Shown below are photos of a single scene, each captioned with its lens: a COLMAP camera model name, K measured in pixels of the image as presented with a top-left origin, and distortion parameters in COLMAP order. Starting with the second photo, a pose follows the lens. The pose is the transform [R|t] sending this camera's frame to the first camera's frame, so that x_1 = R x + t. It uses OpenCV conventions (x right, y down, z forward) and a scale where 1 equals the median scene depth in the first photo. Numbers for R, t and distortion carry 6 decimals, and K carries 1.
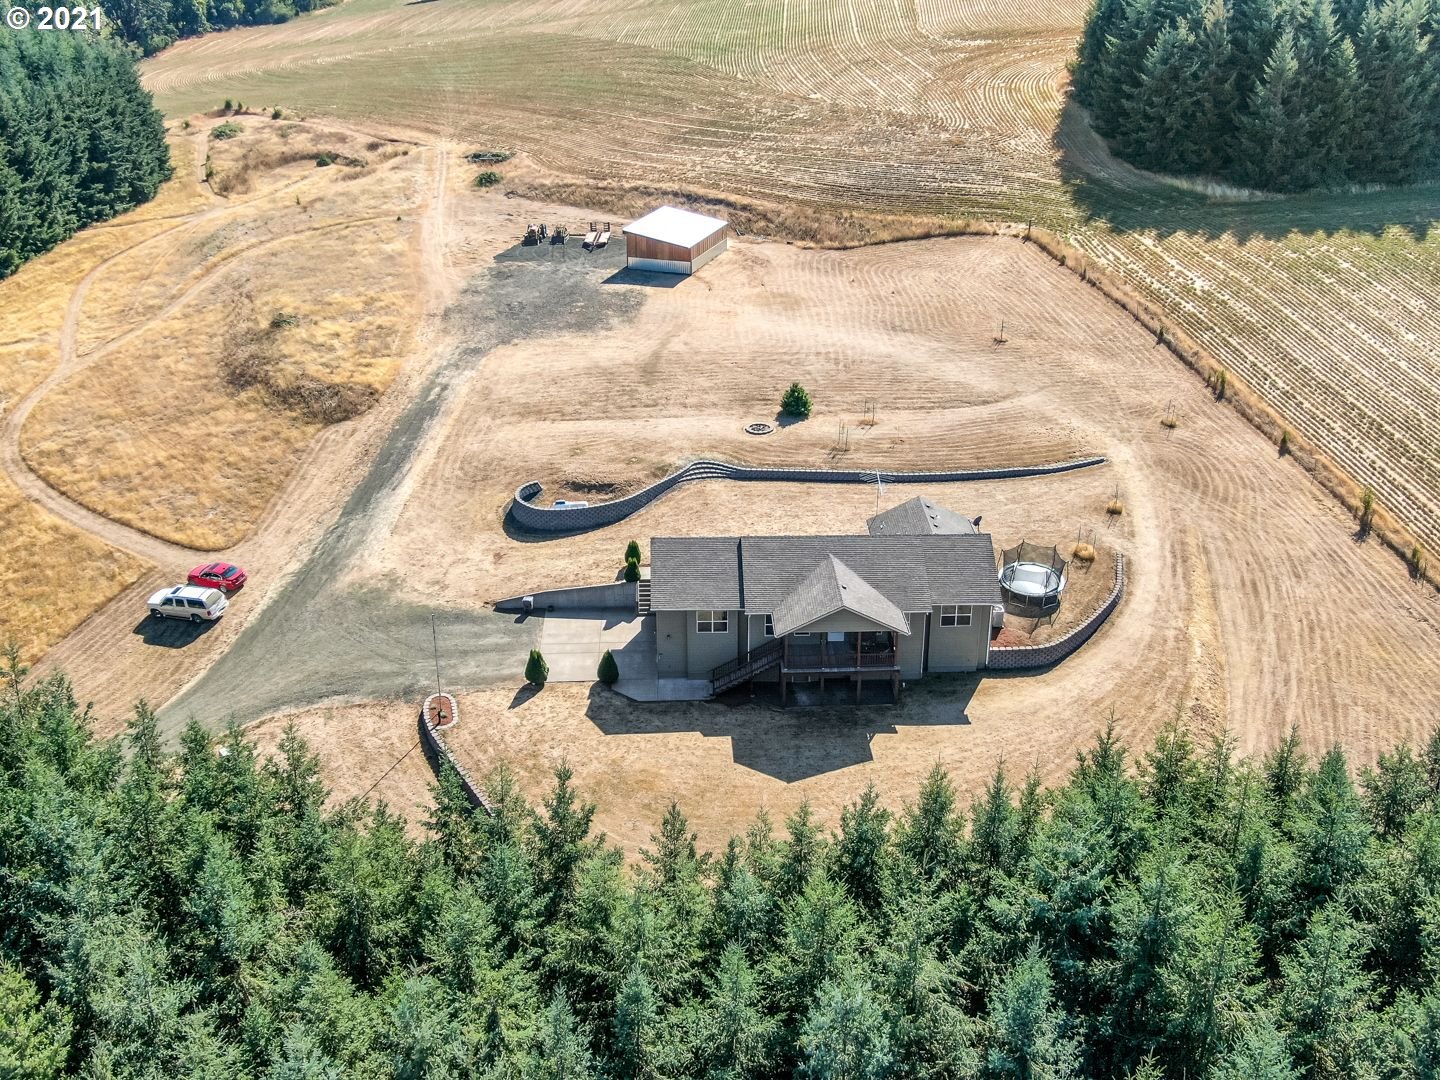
lens RADIAL K [[1455.9, 0, 720.0], [0, 1455.9, 540.0], [0, 0, 1]] dist [0.010051, 0.002113]
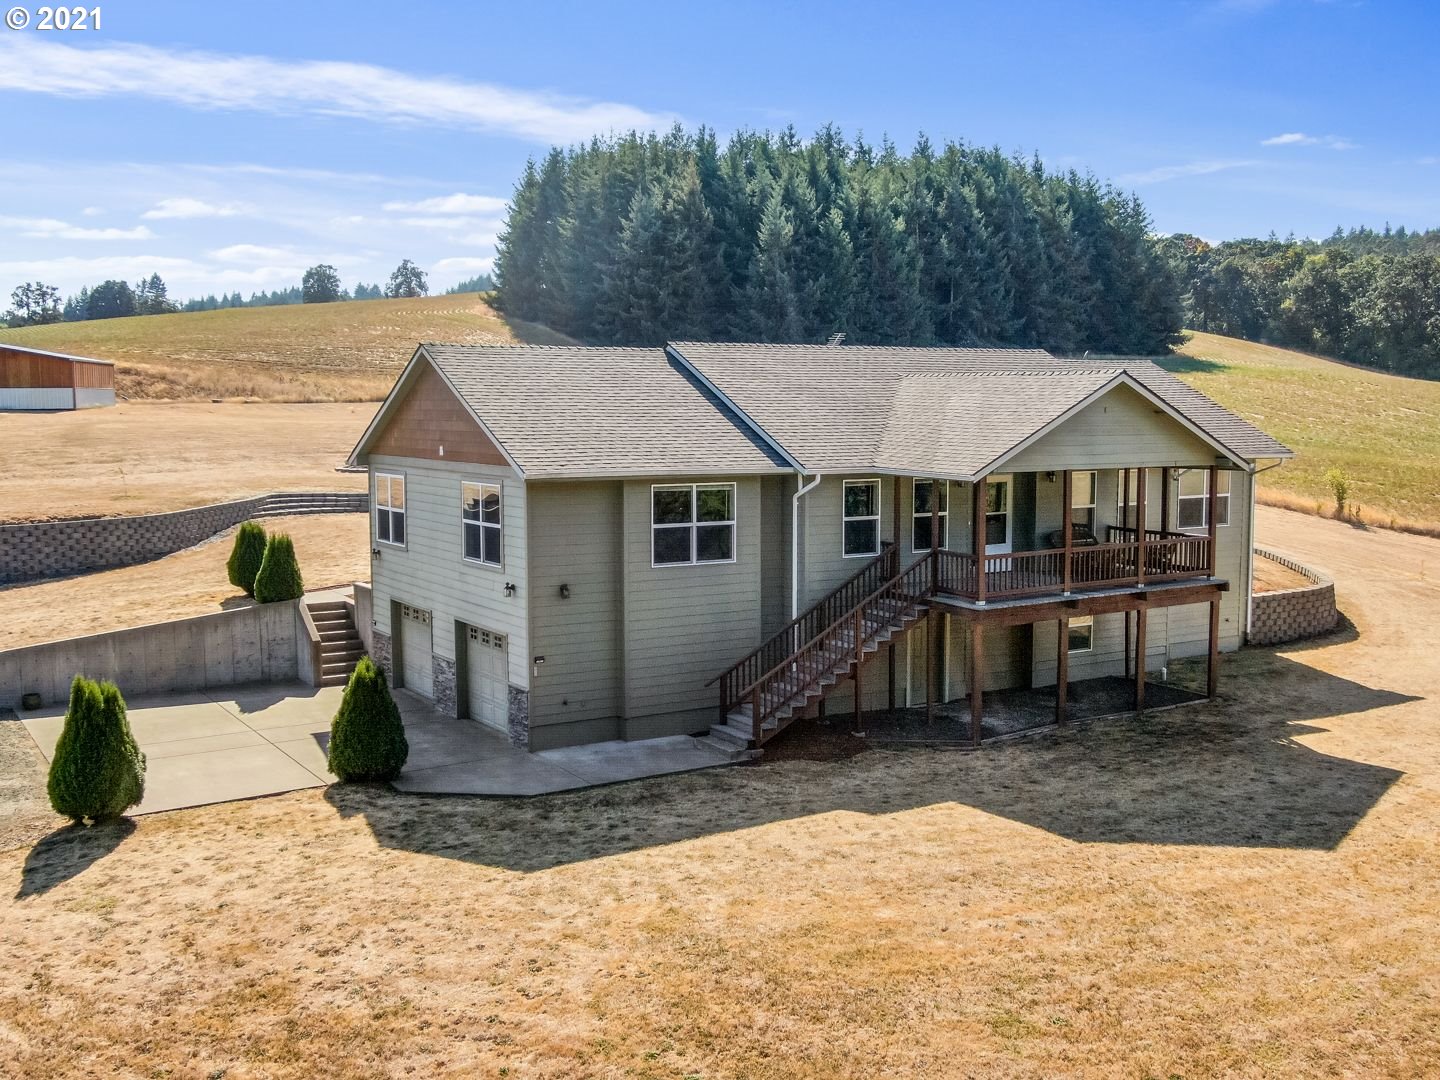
lens RADIAL K [[1455.9, 0, 720.0], [0, 1455.9, 540.0], [0, 0, 1]] dist [0.010051, 0.002113]
pose [[0.866742, -0.045648, 0.496663, -0.083403], [0.205309, 0.940176, -0.271879, 0.076863], [-0.454540, 0.337618, 0.824262, 0.383839]]
